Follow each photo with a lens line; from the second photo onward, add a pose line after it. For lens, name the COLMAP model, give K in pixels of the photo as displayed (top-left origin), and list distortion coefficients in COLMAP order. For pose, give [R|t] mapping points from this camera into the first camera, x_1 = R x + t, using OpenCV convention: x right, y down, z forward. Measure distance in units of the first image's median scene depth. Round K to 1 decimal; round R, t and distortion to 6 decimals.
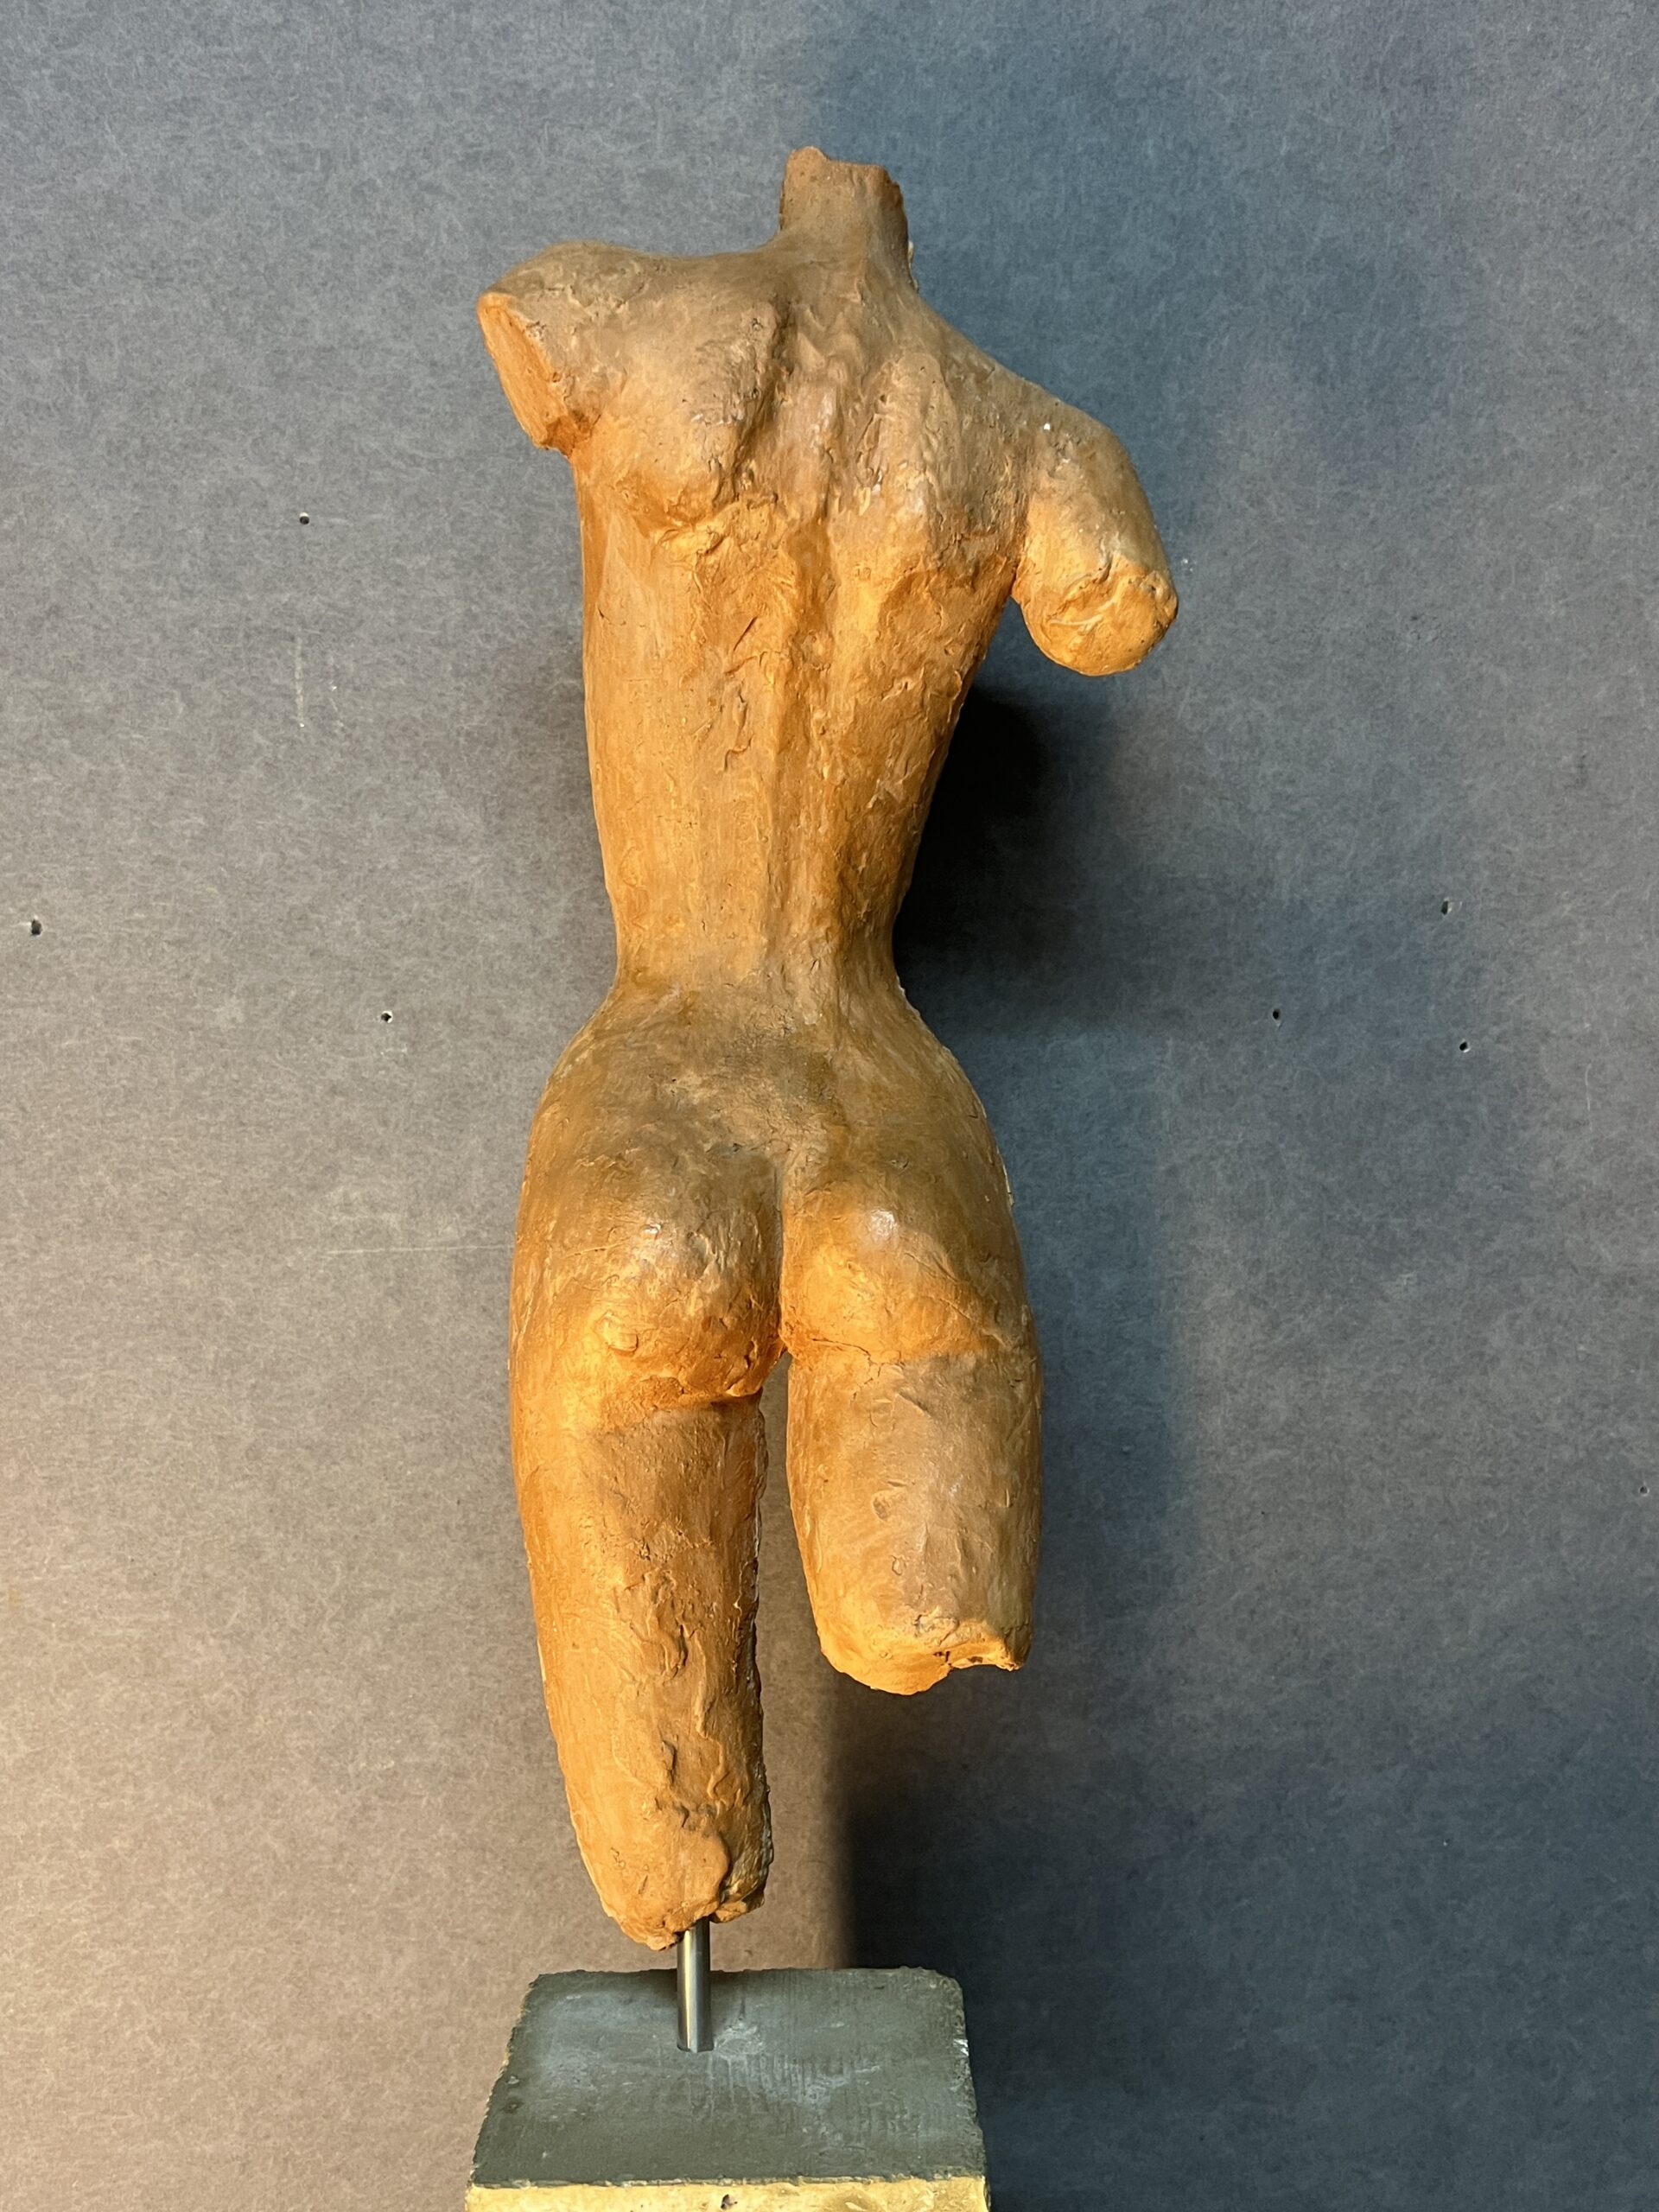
lens RADIAL K [[1923.5, 0, 813.2], [0, 1923.5, 1126.5], [0, 0, 1]] dist [0.077384, -0.127339]
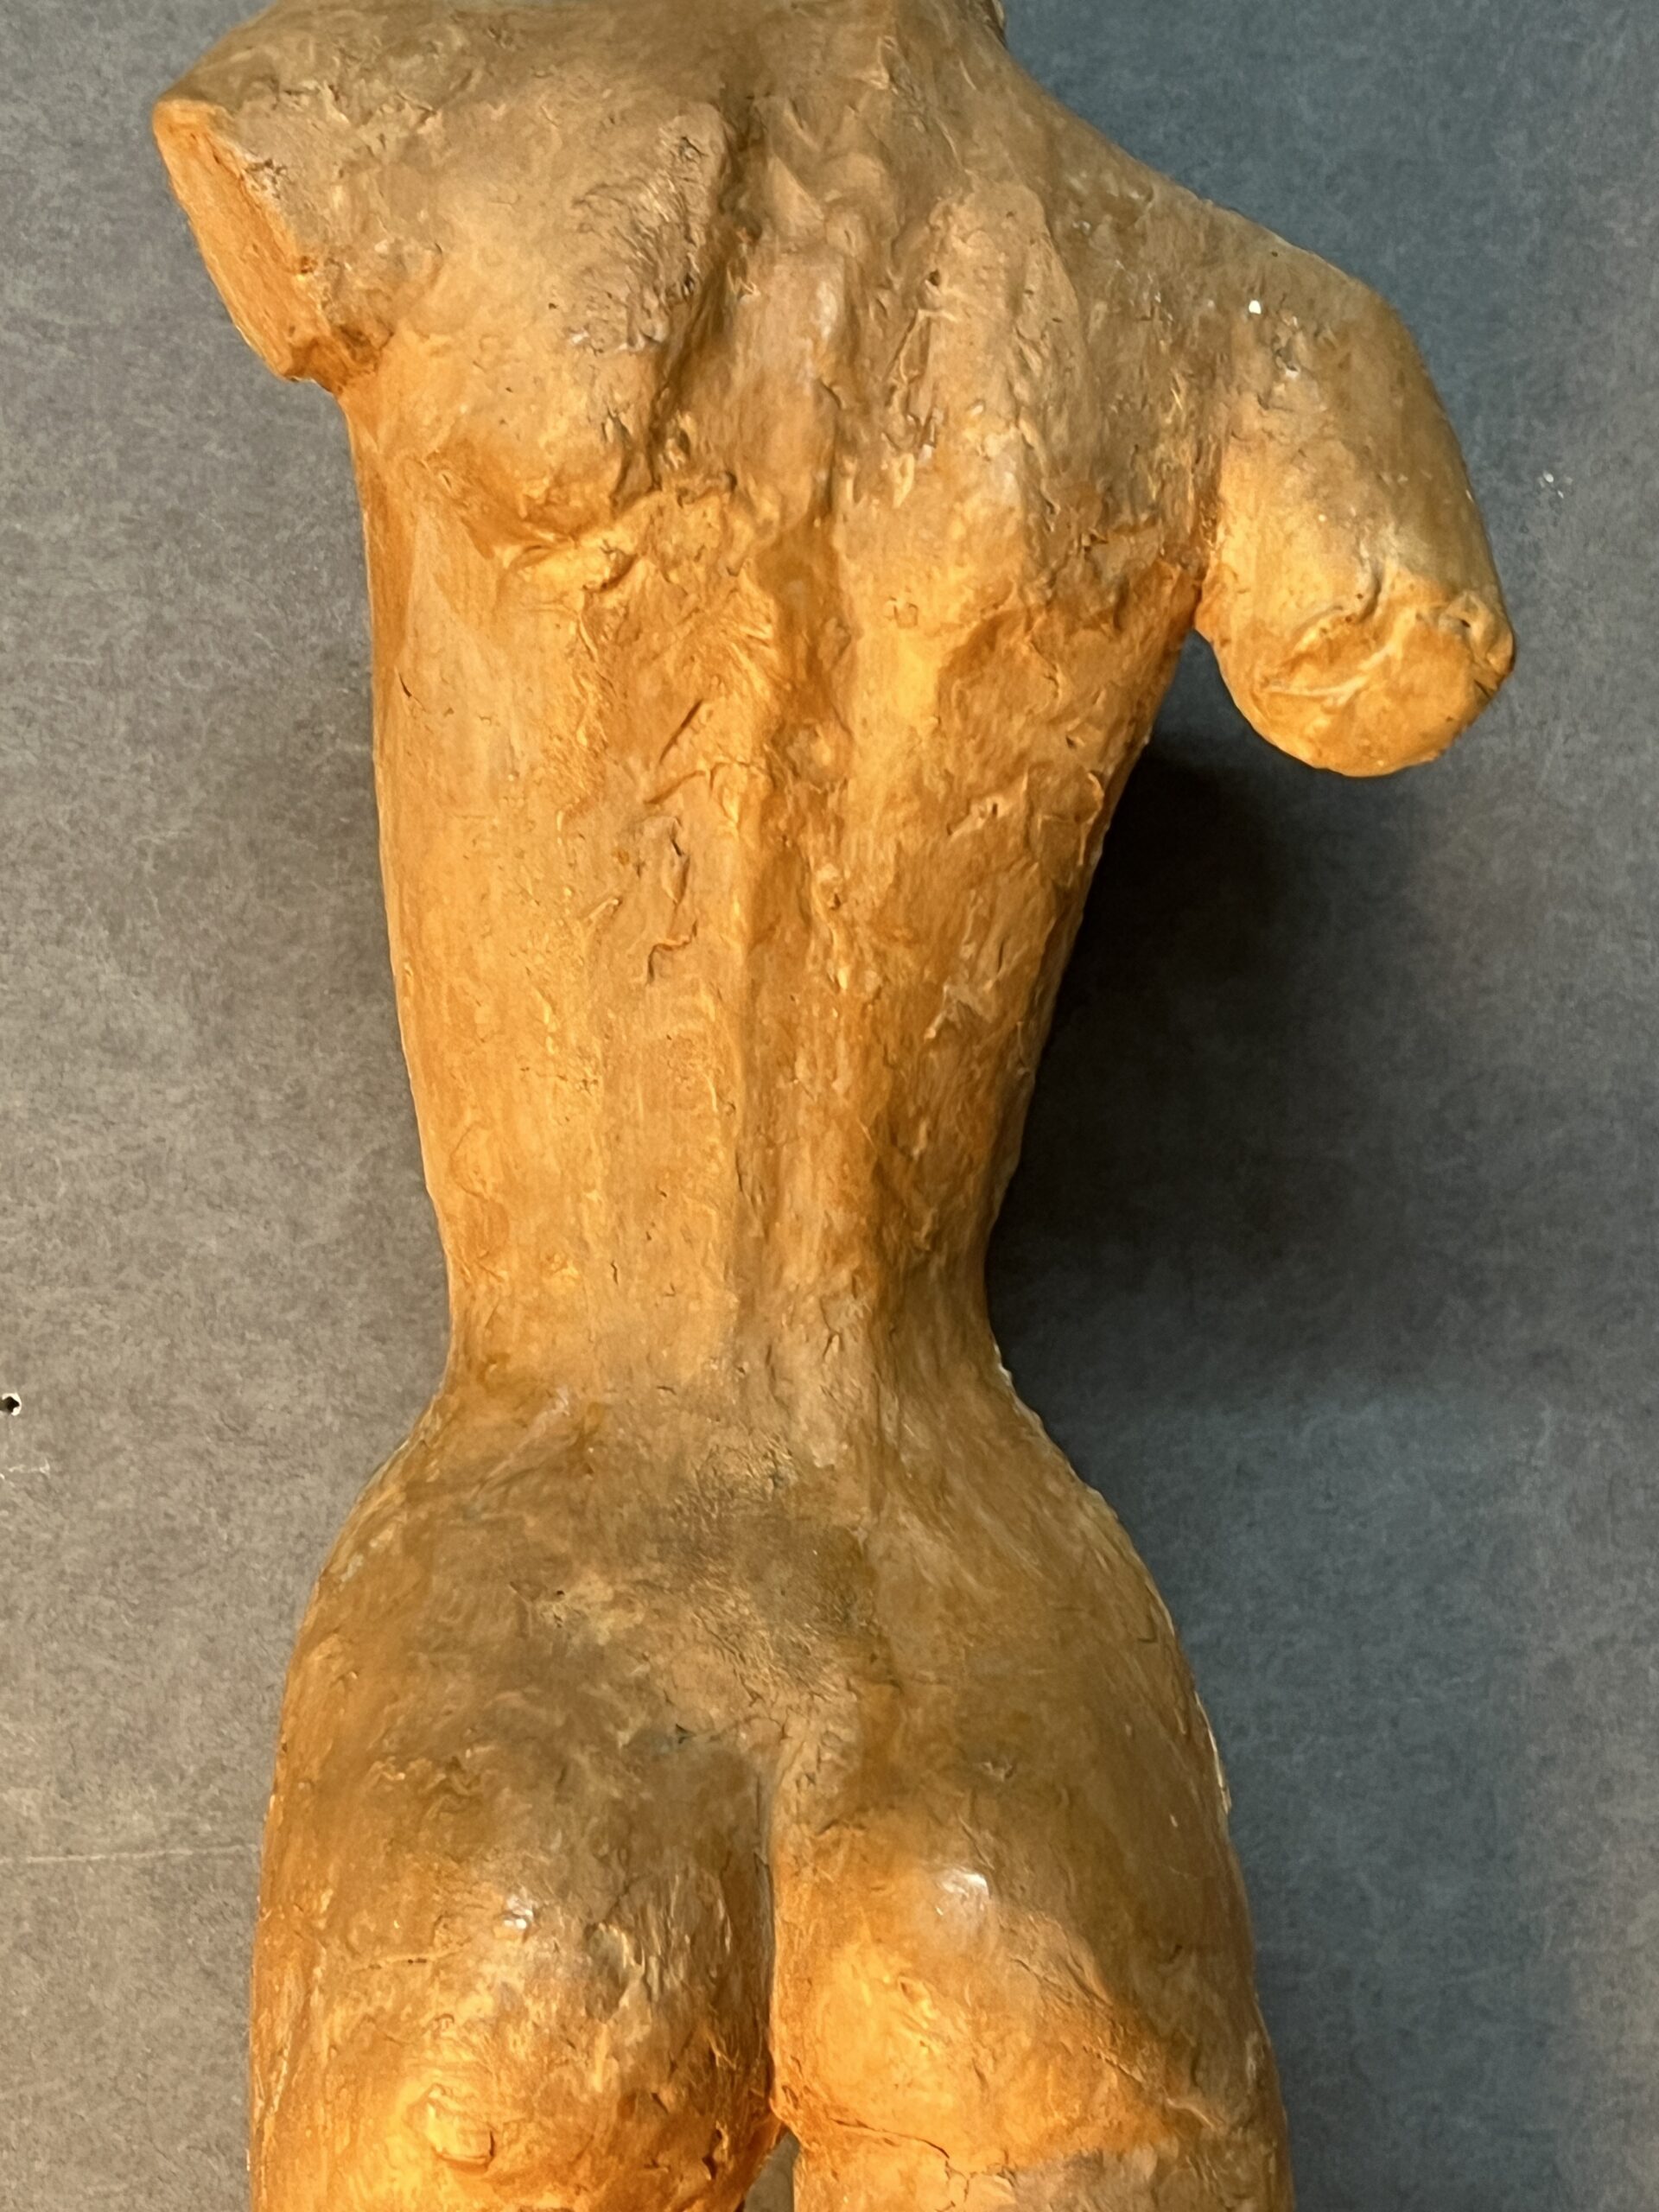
lens RADIAL K [[3992.6, 0, 846.9], [0, 3992.6, 1145.3], [0, 0, 1]] dist [0.137989, 0.000000]
pose [[0.999639, -0.022483, -0.014697, 0.022896], [0.022190, 0.999558, -0.019804, -0.121403], [0.015136, 0.019471, 0.999696, -0.074594]]
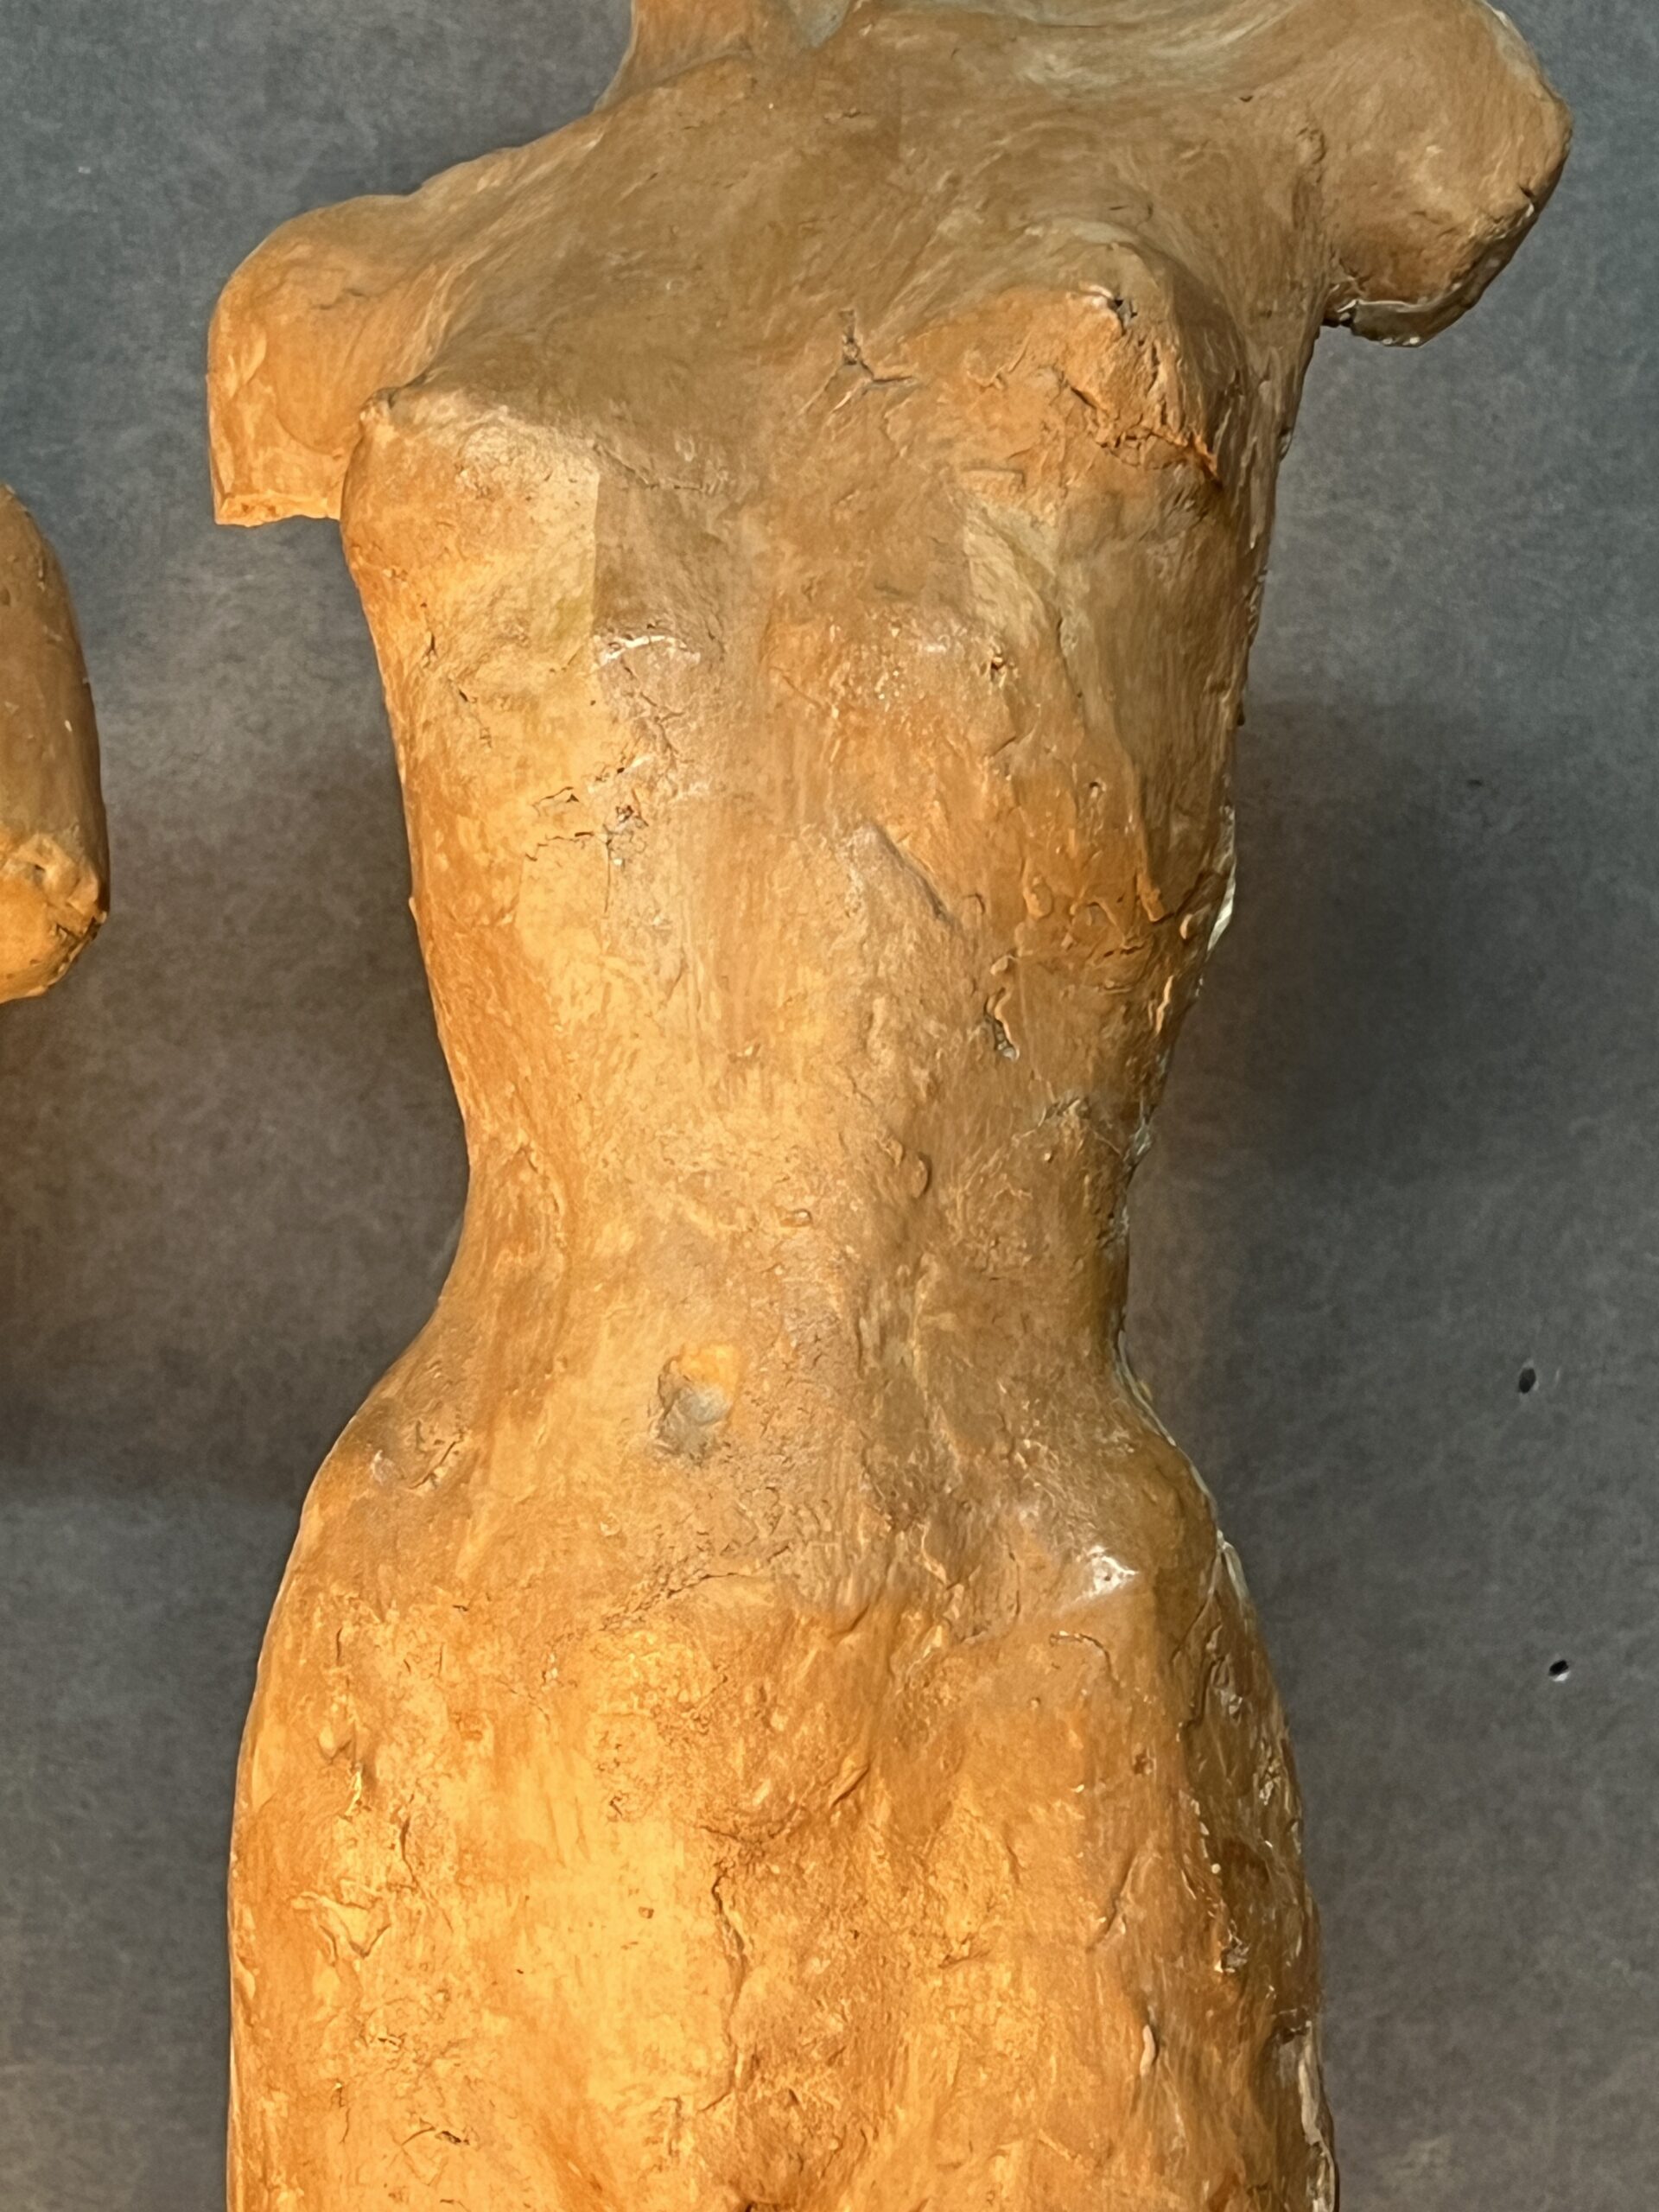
lens RADIAL K [[4679.7, 0, 857.7], [0, 4679.7, 1241.8], [0, 0, 1]] dist [0.112976, 0.000000]
pose [[0.997229, 0.017338, 0.072346, 0.300520], [-0.019343, 0.999445, 0.027103, -0.219953], [-0.071836, -0.028427, 0.997011, -0.217224]]
